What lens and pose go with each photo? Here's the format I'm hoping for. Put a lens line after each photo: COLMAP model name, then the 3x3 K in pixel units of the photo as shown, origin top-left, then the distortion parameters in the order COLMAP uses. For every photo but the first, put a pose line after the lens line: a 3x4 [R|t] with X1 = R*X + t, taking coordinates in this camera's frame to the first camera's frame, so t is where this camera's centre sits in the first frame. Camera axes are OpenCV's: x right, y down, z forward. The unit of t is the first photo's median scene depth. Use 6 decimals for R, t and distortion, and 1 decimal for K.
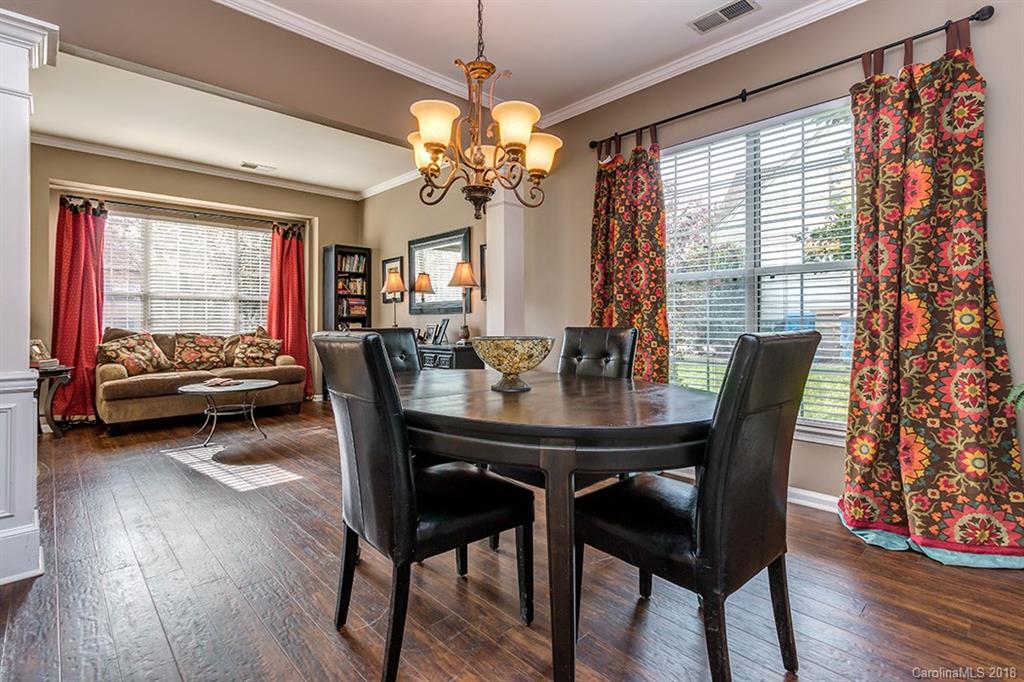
lens RADIAL K [[491.0, 0, 514.1], [0, 491.0, 318.5], [0, 0, 1]] dist [-0.001305, -0.000246]
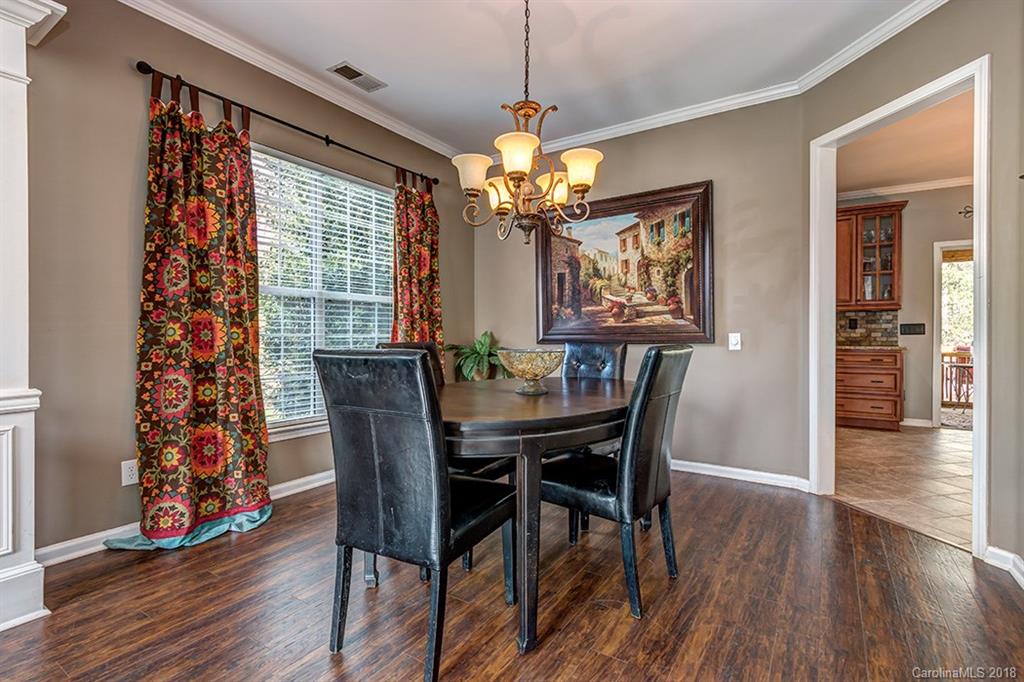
lens RADIAL K [[488.2, 0, 512.0], [0, 488.2, 341.0], [0, 0, 1]] dist [-0.004349, -0.000602]
pose [[-0.235868, -0.010576, 0.971728, -0.451971], [-0.011451, 0.999902, 0.008103, 0.000488], [-0.971718, -0.009216, -0.235965, 0.511723]]
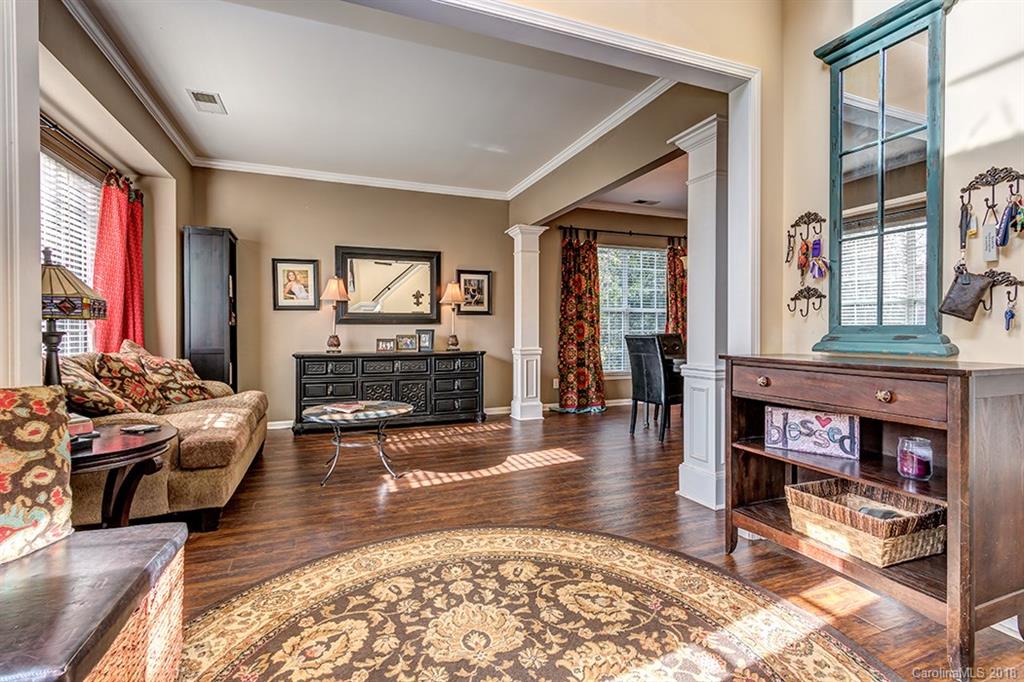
lens RADIAL K [[467.2, 0, 492.7], [0, 467.2, 335.2], [0, 0, 1]] dist [-0.000015, -0.000231]
pose [[0.402101, -0.008647, 0.915555, -1.084827], [-0.006526, 0.999903, 0.012310, 0.000412], [-0.915572, -0.010925, 0.402005, 0.427880]]
